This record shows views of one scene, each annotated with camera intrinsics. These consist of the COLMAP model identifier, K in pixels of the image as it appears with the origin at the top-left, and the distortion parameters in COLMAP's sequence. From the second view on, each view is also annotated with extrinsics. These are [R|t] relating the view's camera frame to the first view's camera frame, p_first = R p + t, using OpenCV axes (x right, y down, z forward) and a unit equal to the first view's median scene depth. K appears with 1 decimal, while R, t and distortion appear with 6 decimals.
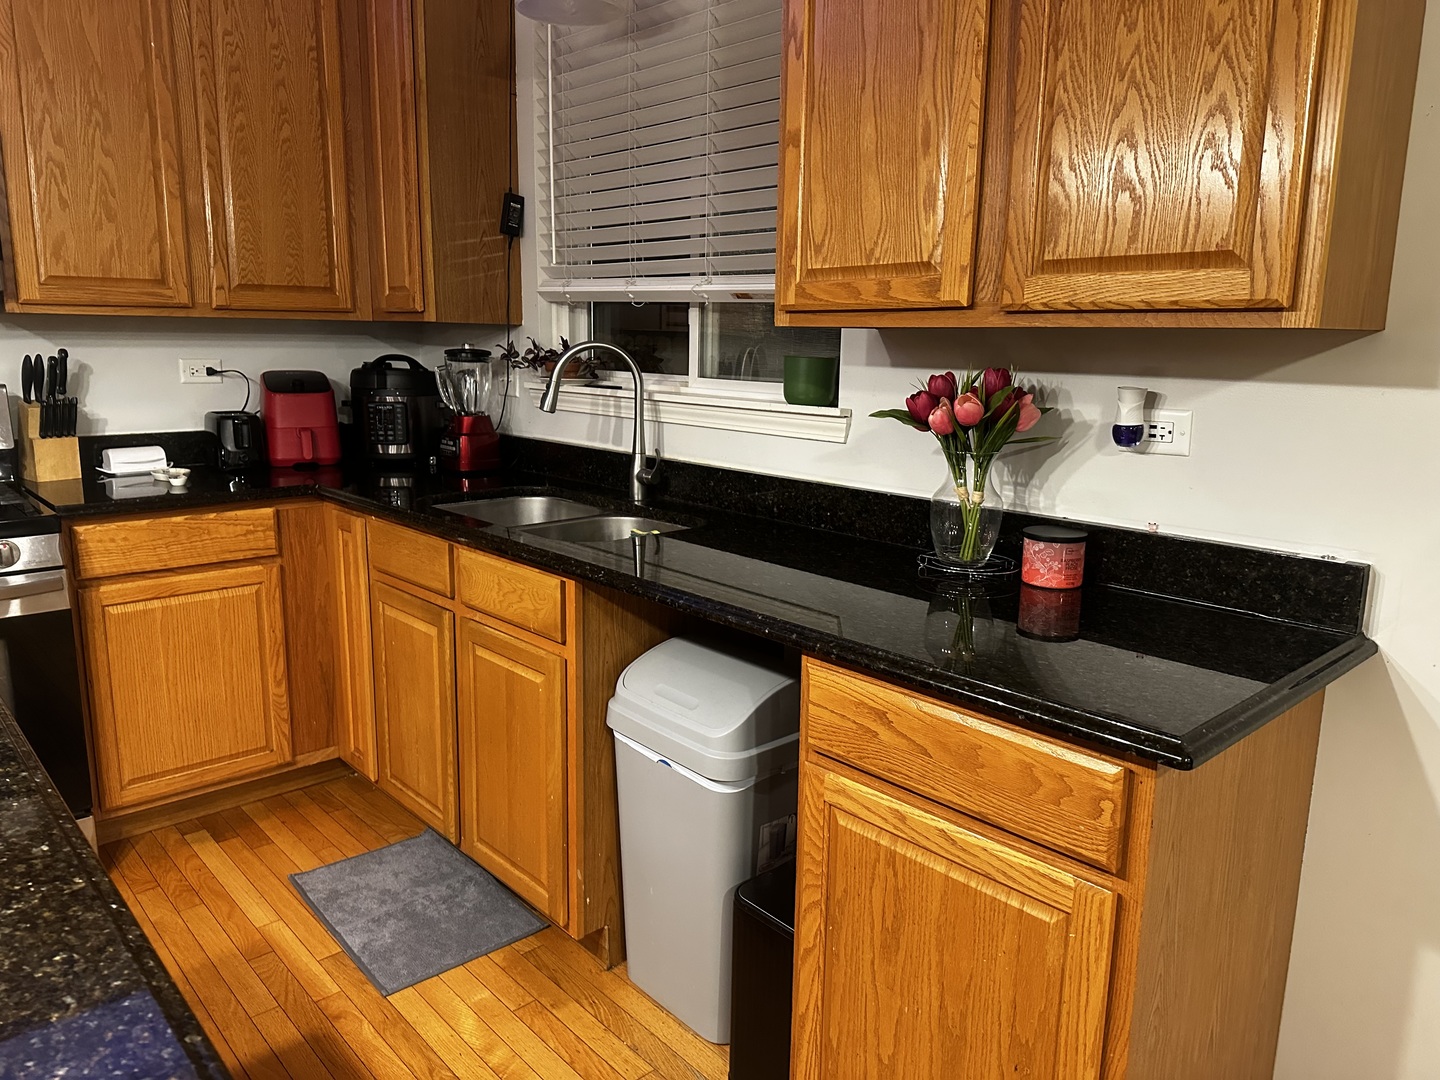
lens RADIAL K [[1012.4, 0, 715.5], [0, 1012.4, 531.3], [0, 0, 1]] dist [0.056453, -0.079034]
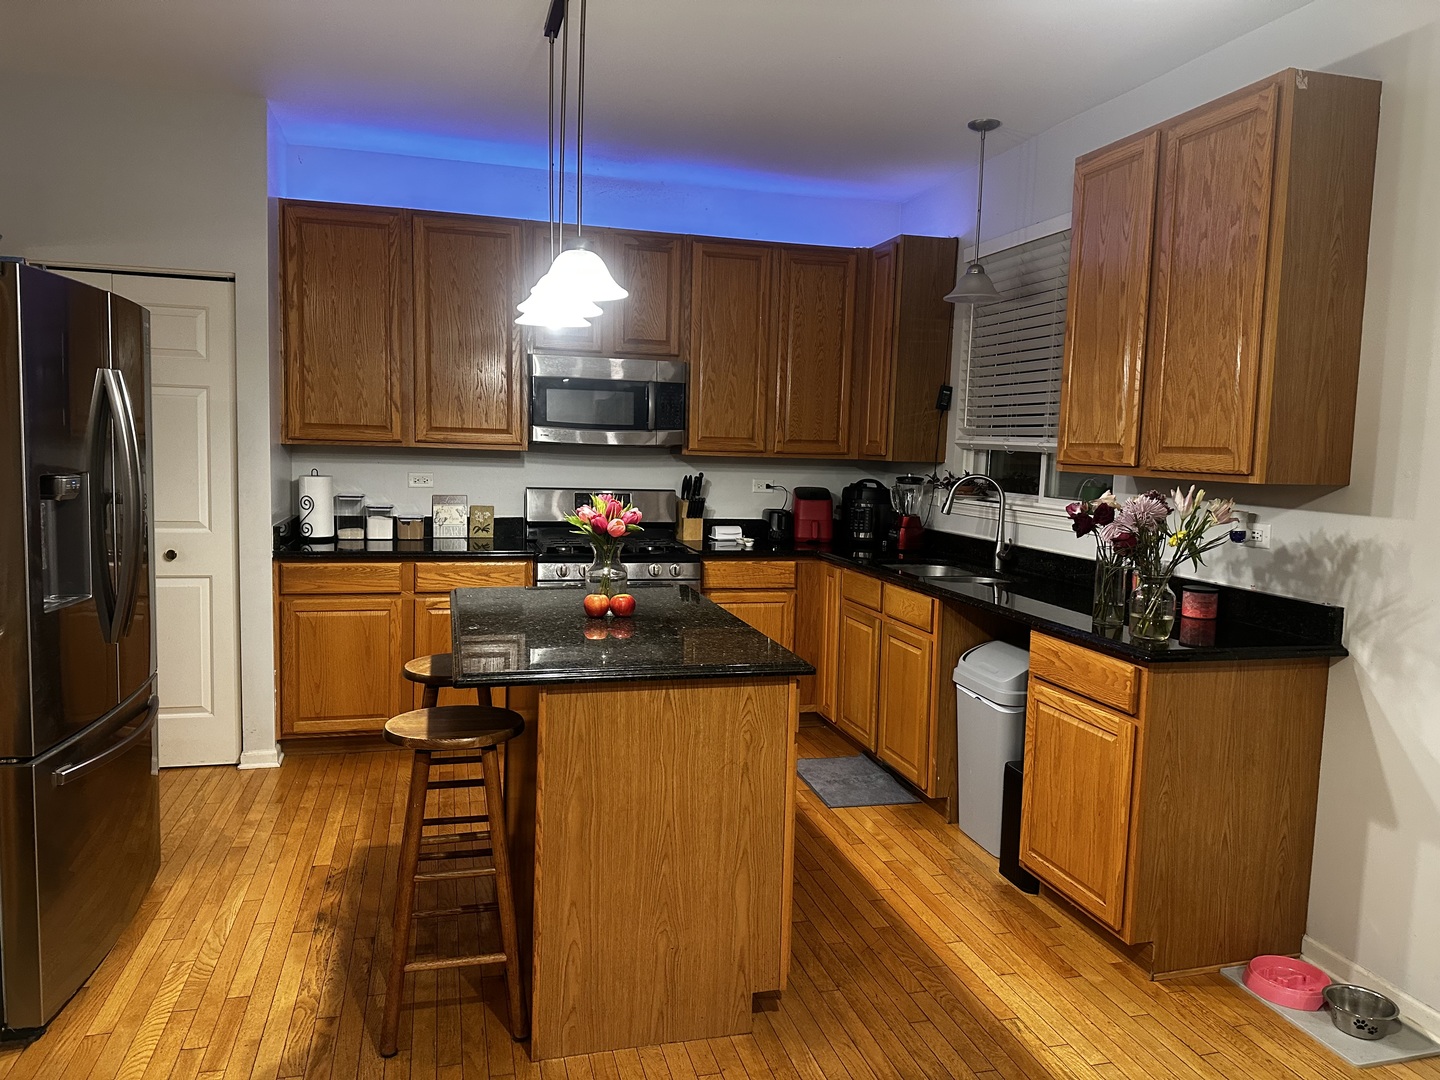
lens RADIAL K [[996.9, 0, 720.0], [0, 996.9, 540.0], [0, 0, 1]] dist [0.127208, -0.230344]
pose [[0.891528, 0.053539, -0.449791, 0.244919], [-0.099876, 0.991786, -0.079910, 0.094174], [0.441818, 0.116165, 0.889552, -0.644444]]
